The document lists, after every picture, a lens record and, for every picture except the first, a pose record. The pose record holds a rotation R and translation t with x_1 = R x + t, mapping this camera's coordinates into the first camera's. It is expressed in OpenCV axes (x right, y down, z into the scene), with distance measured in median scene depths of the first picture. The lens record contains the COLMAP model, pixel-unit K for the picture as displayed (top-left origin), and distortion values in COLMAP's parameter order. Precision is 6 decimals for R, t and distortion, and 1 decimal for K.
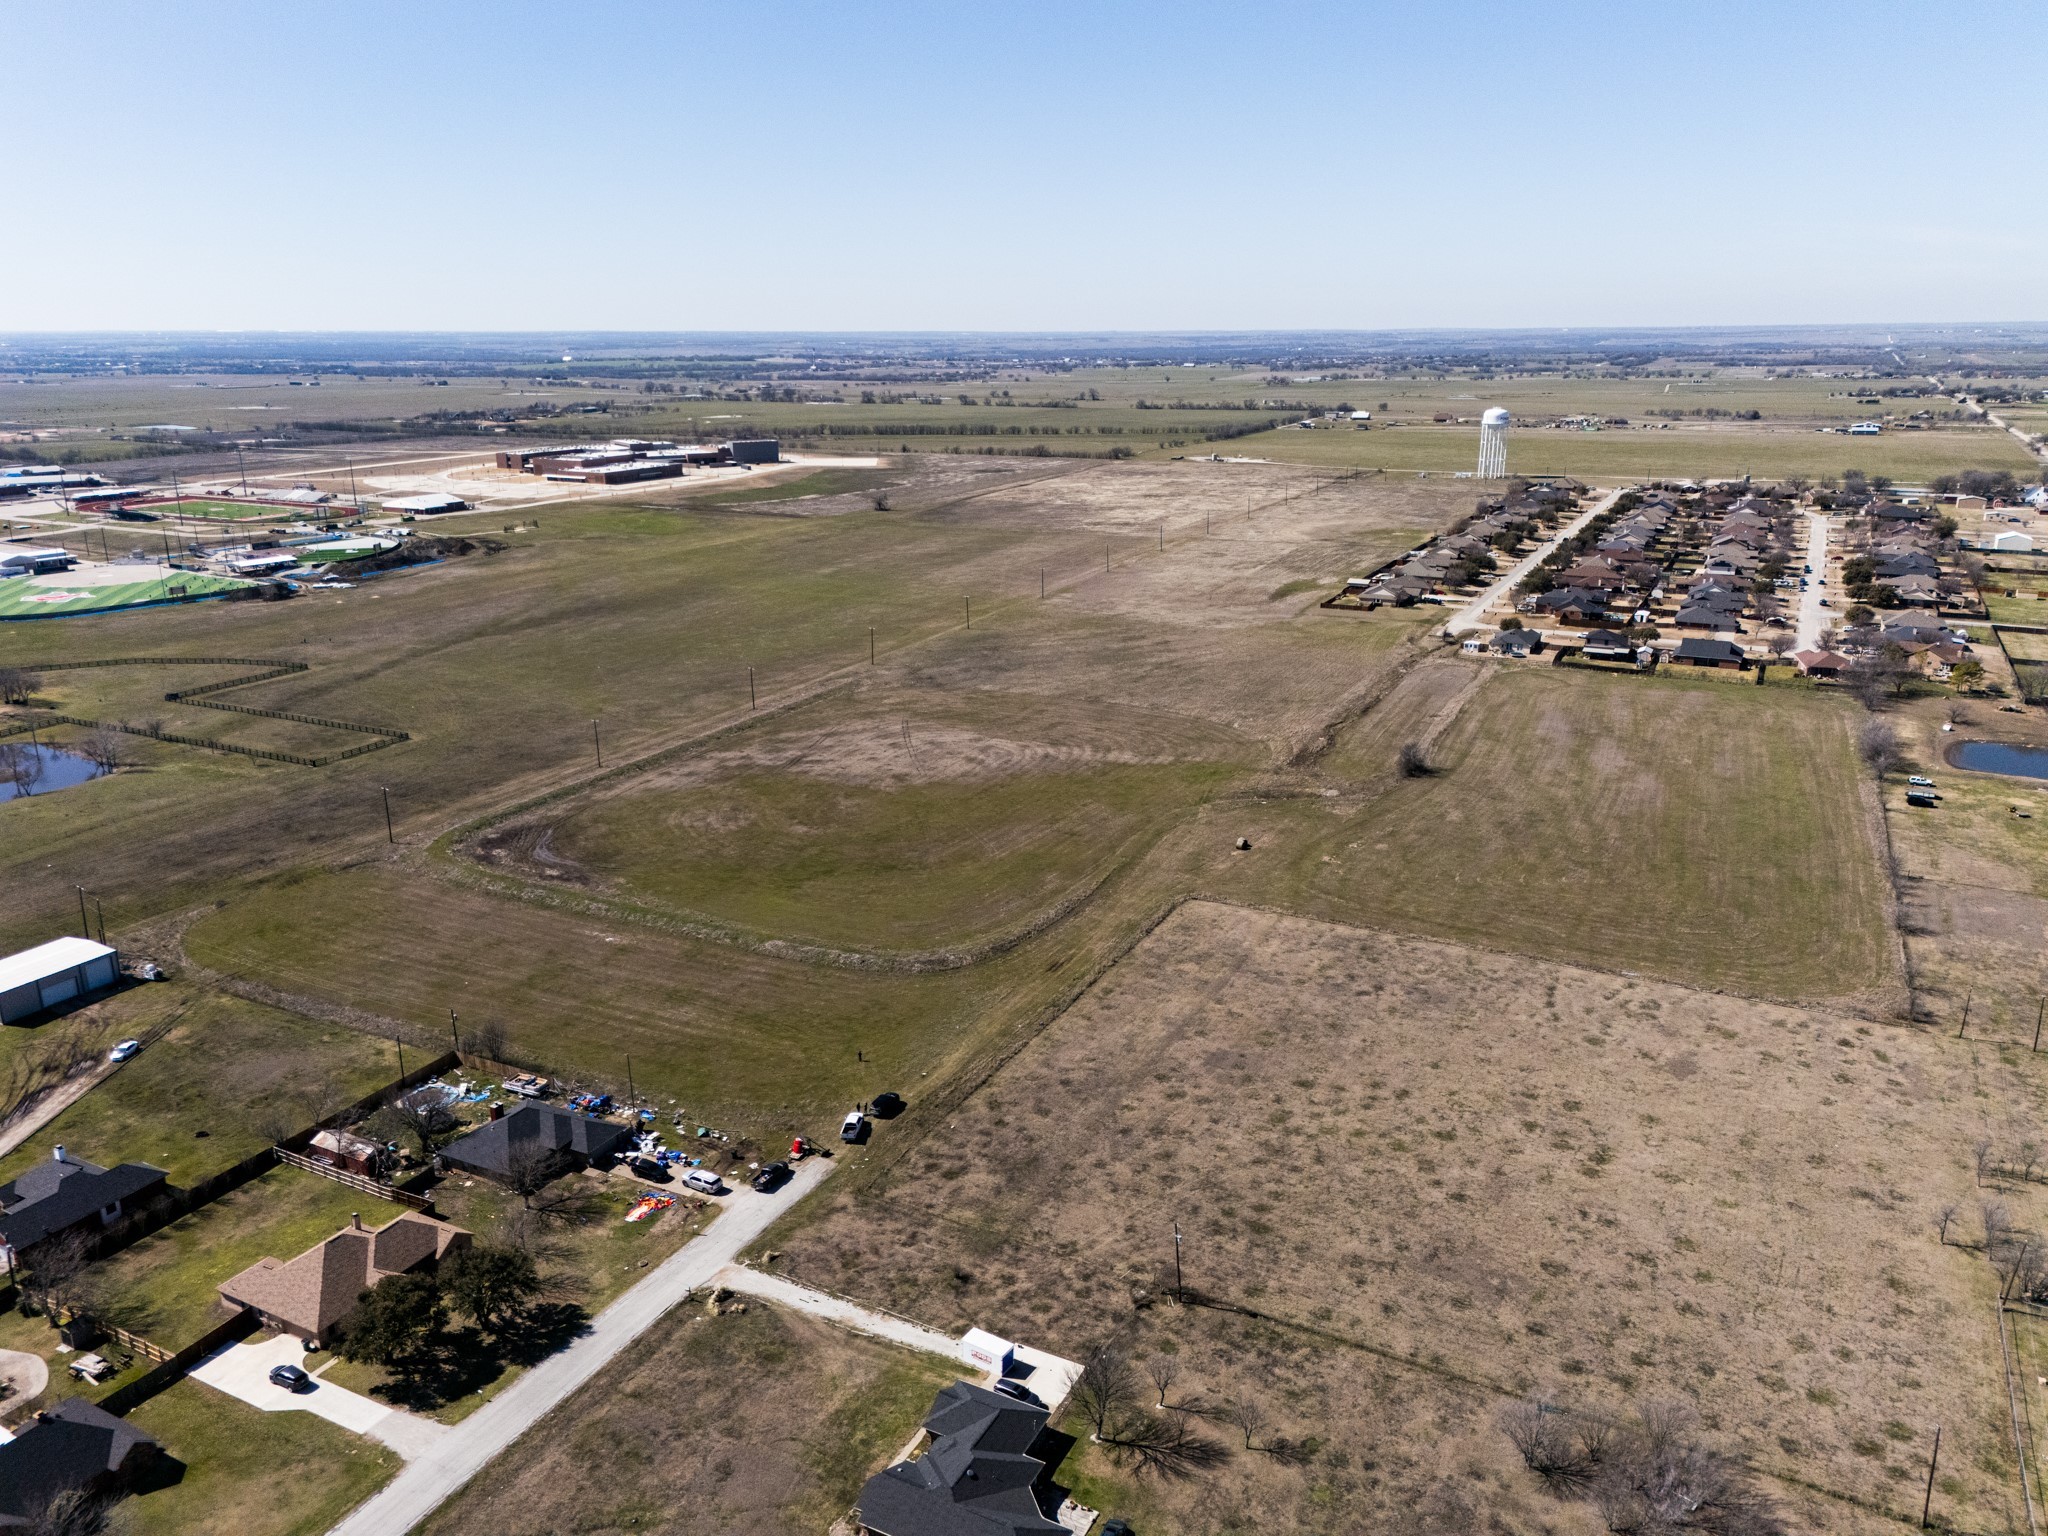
lens RADIAL K [[1501.8, 0, 1021.6], [0, 1501.8, 765.5], [0, 0, 1]] dist [0.069706, -0.059430]
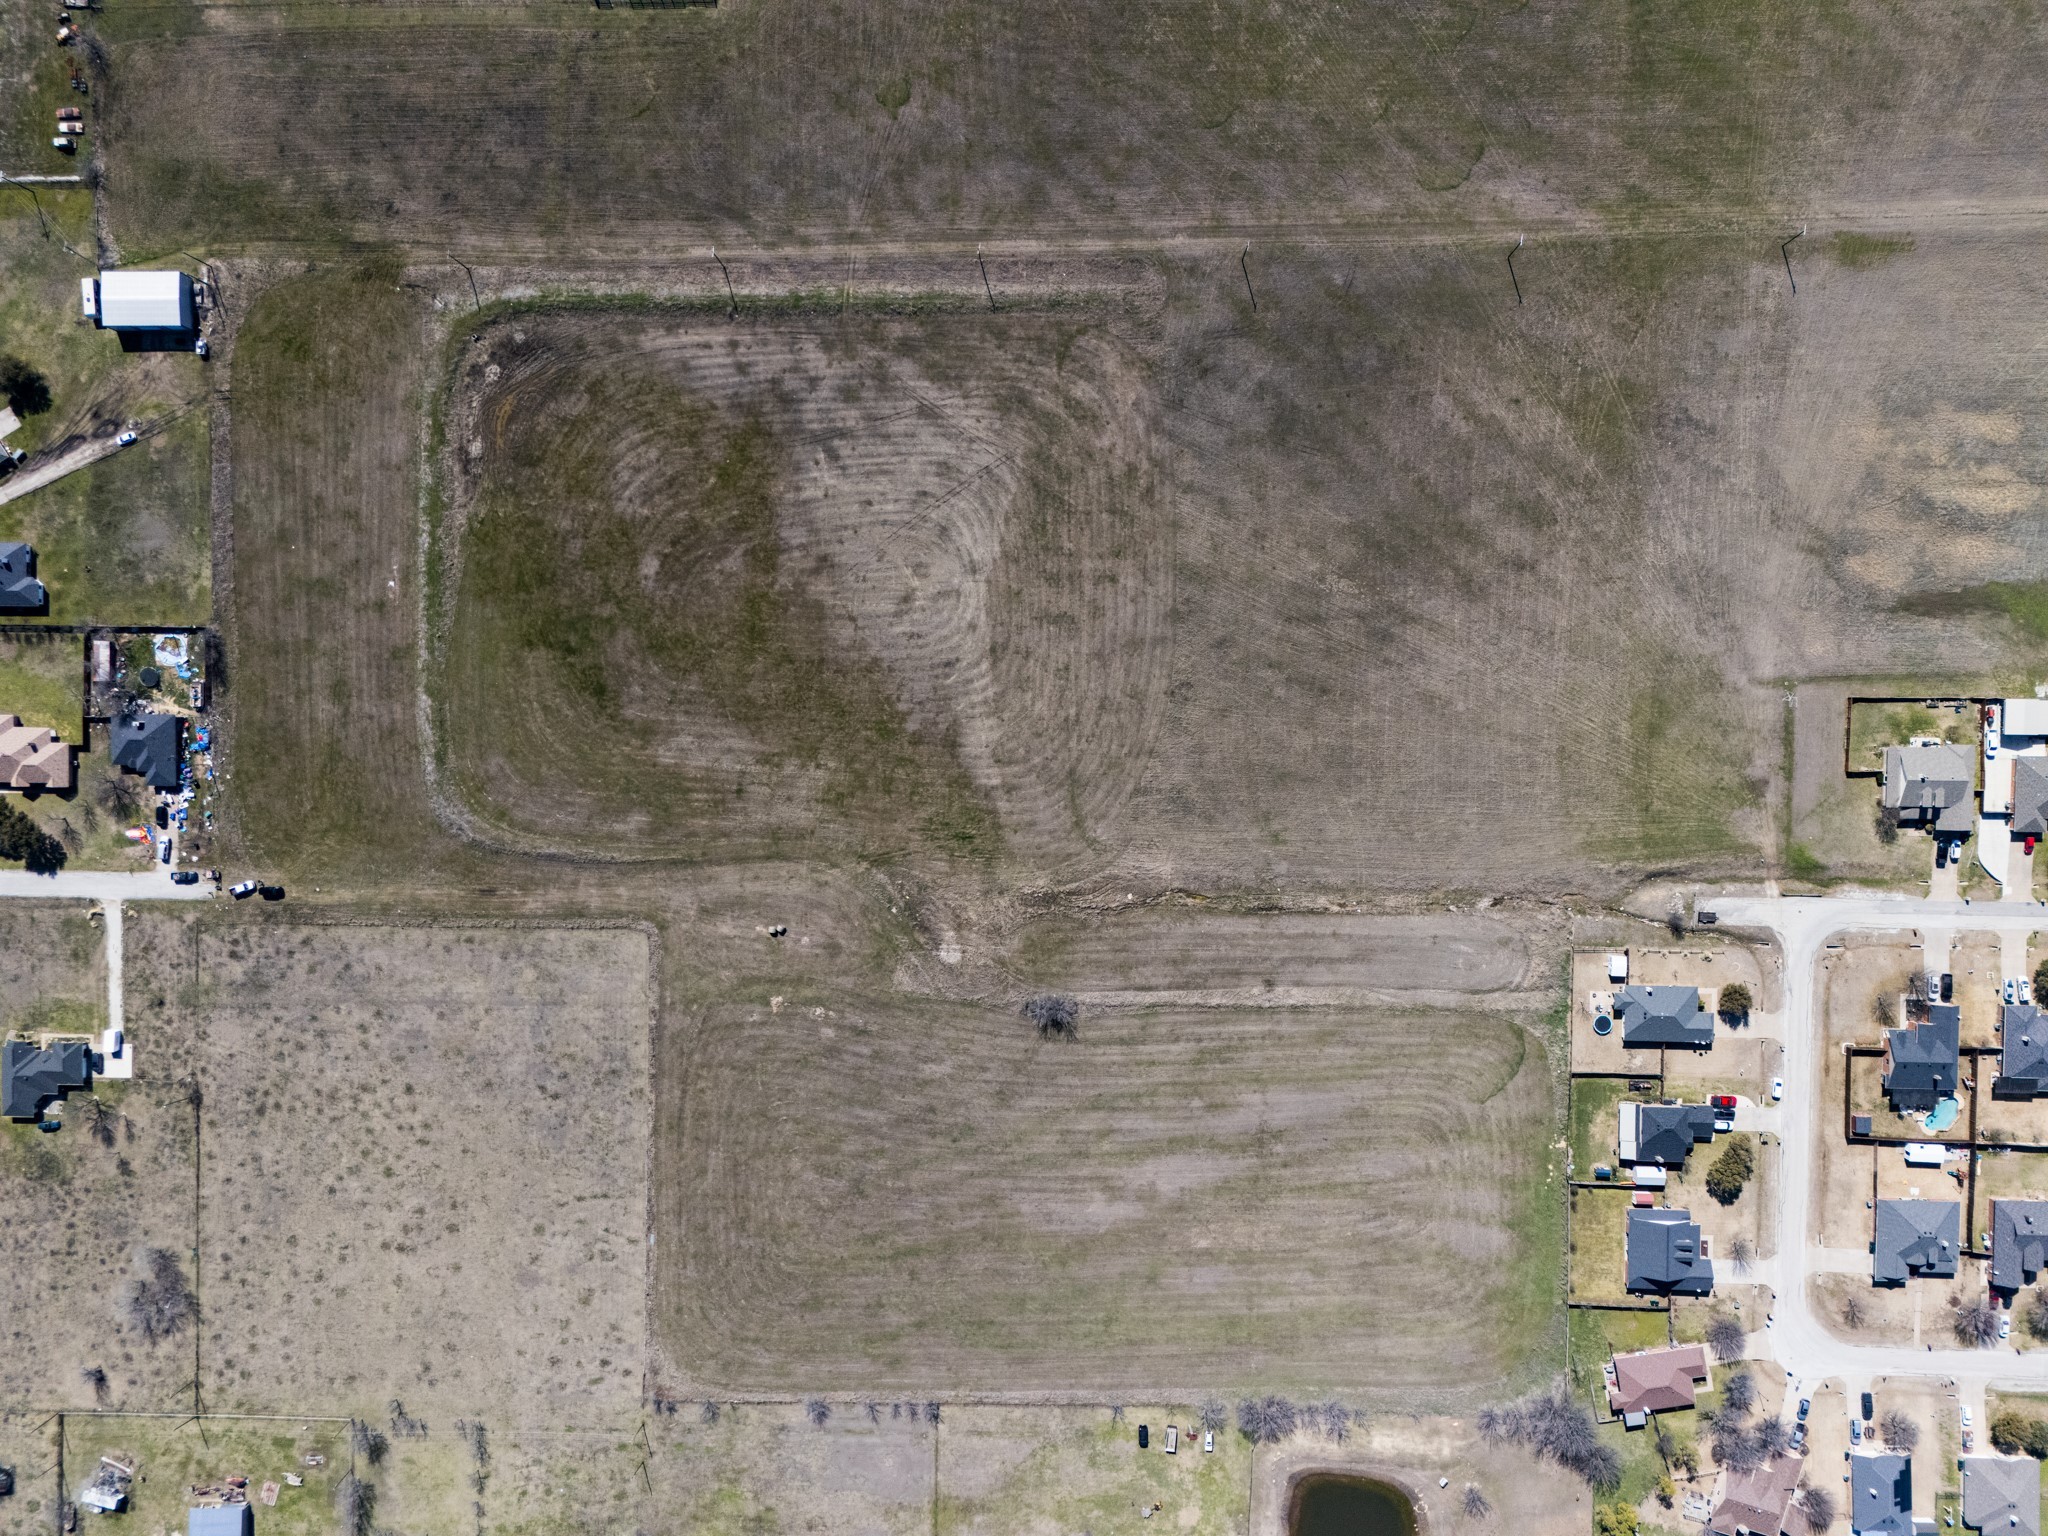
lens RADIAL K [[1501.8, 0, 1026.9], [0, 1501.8, 789.5], [0, 0, 1]] dist [0.069706, -0.059430]
pose [[0.449978, 0.892912, 0.015131, 0.139340], [-0.221047, 0.094947, 0.970630, -1.358281], [0.865251, -0.440106, 0.240100, 1.090244]]
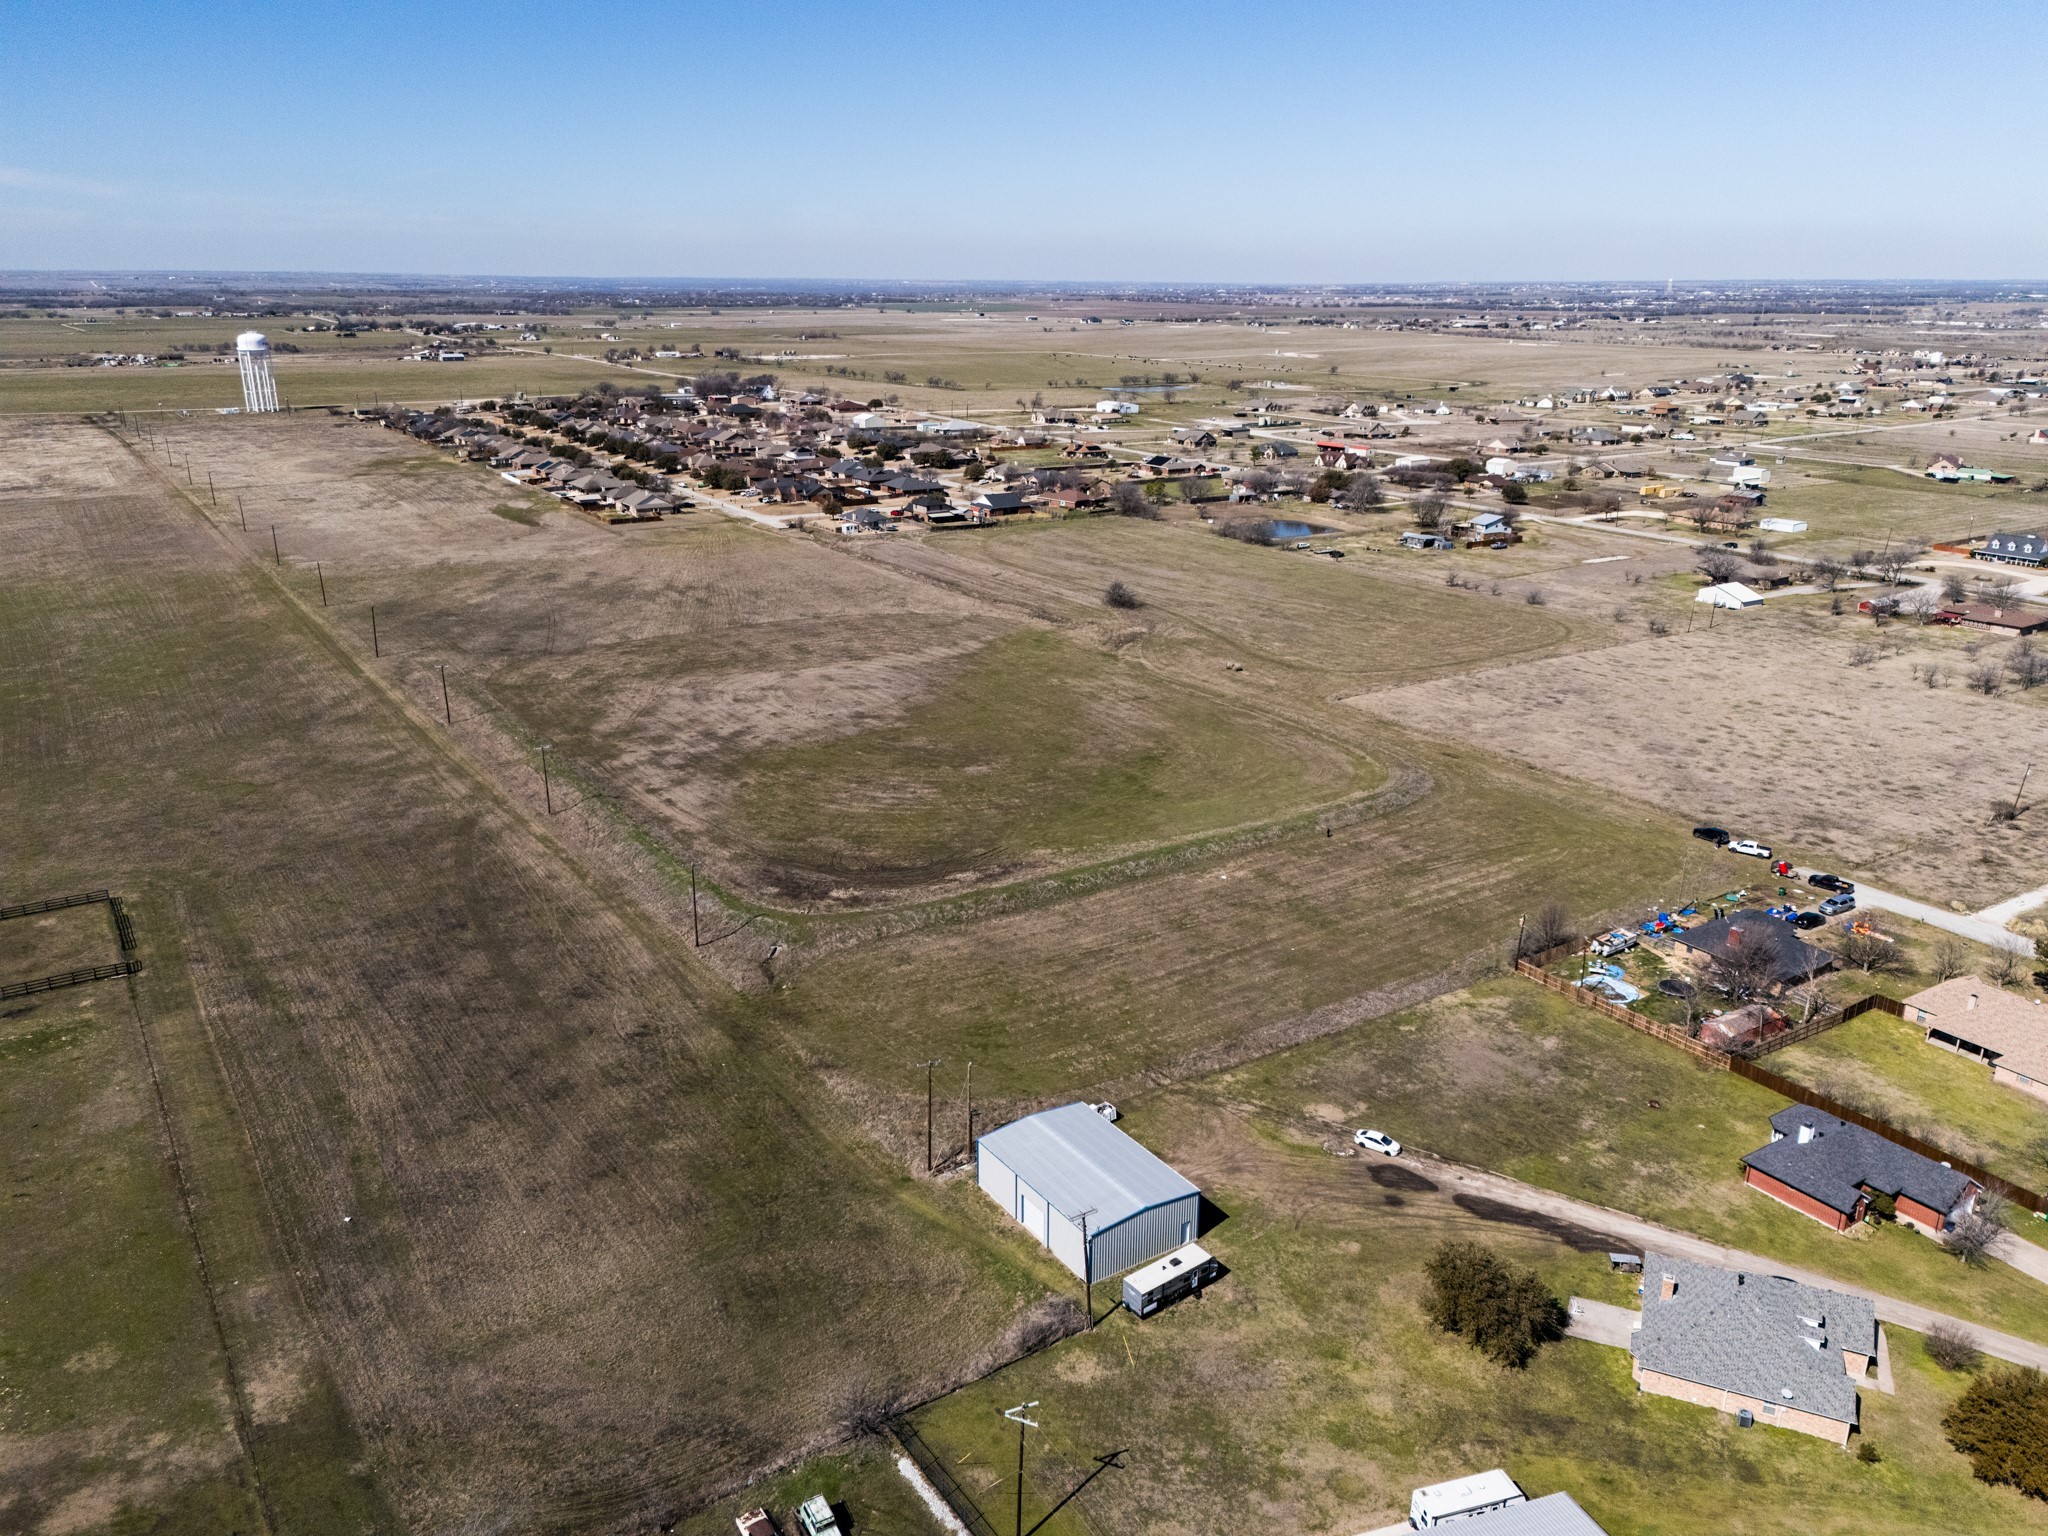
lens RADIAL K [[1501.8, 0, 1027.3], [0, 1501.8, 772.3], [0, 0, 1]] dist [0.069706, -0.059430]
pose [[0.487856, -0.265615, 0.831532, -1.023481], [0.237124, 0.957087, 0.166601, -0.110987], [-0.840101, 0.115899, 0.529904, 0.637550]]
